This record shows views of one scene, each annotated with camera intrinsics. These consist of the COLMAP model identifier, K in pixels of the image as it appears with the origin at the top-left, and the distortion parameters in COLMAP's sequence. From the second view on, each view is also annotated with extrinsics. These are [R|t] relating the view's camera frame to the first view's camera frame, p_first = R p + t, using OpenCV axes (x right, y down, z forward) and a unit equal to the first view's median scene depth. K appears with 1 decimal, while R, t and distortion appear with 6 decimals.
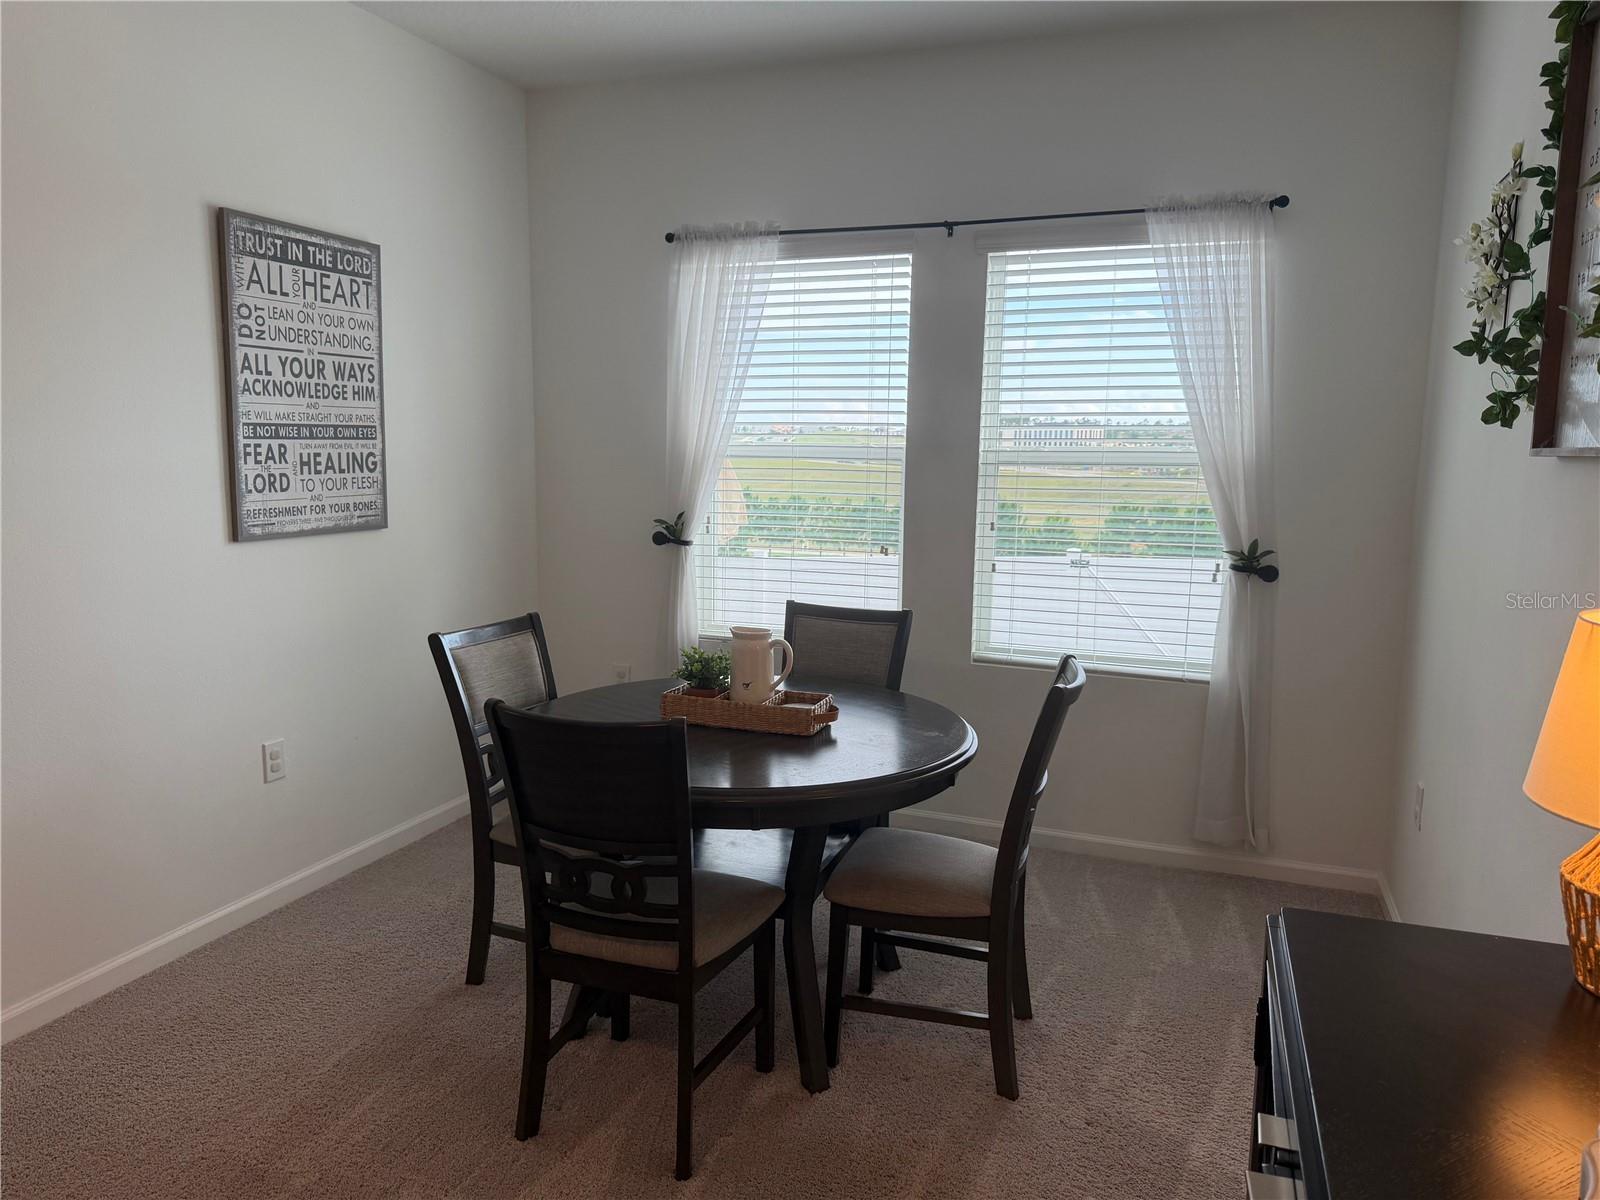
lens RADIAL K [[1119.8, 0, 798.0], [0, 1119.8, 593.3], [0, 0, 1]] dist [0.070246, -0.080809]
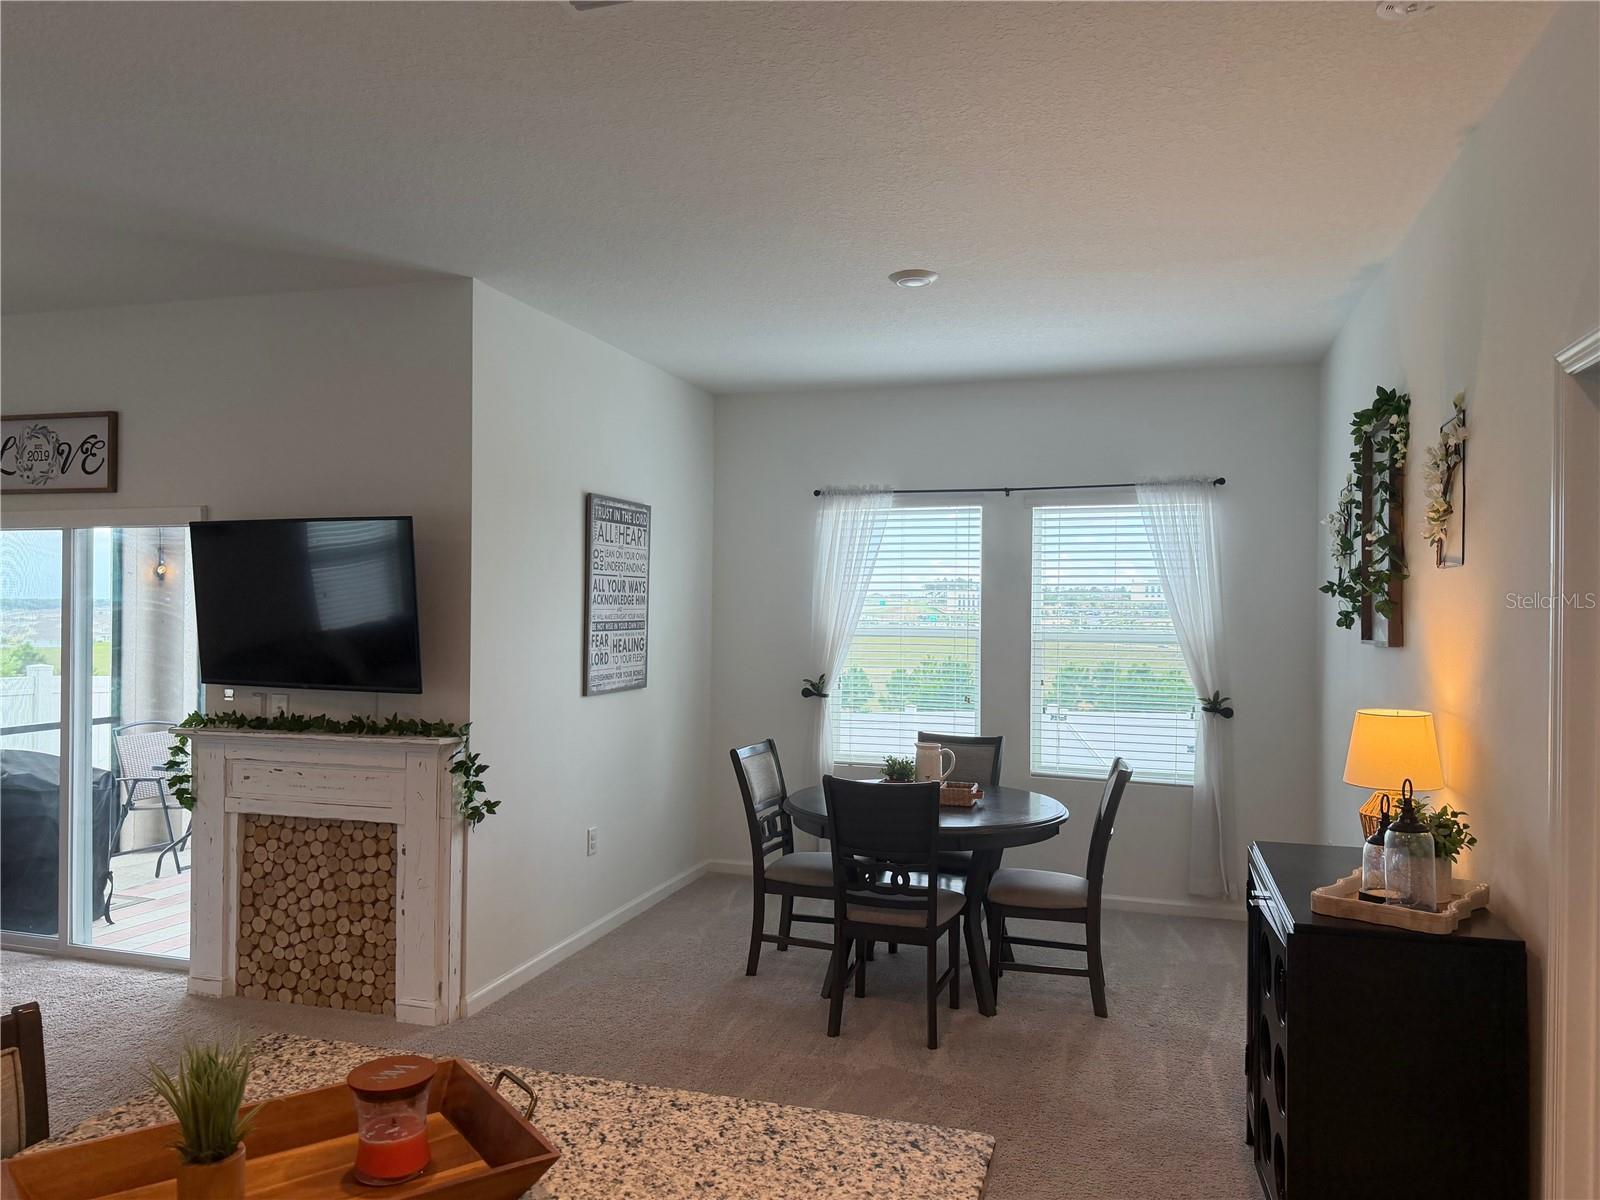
lens RADIAL K [[1134.8, 0, 793.8], [0, 1134.8, 603.6], [0, 0, 1]] dist [0.091885, -0.125716]
pose [[0.998707, -0.004606, 0.050628, -0.274206], [0.011423, 0.990752, -0.135202, 0.043261], [-0.049537, 0.135606, 0.989524, -0.585614]]
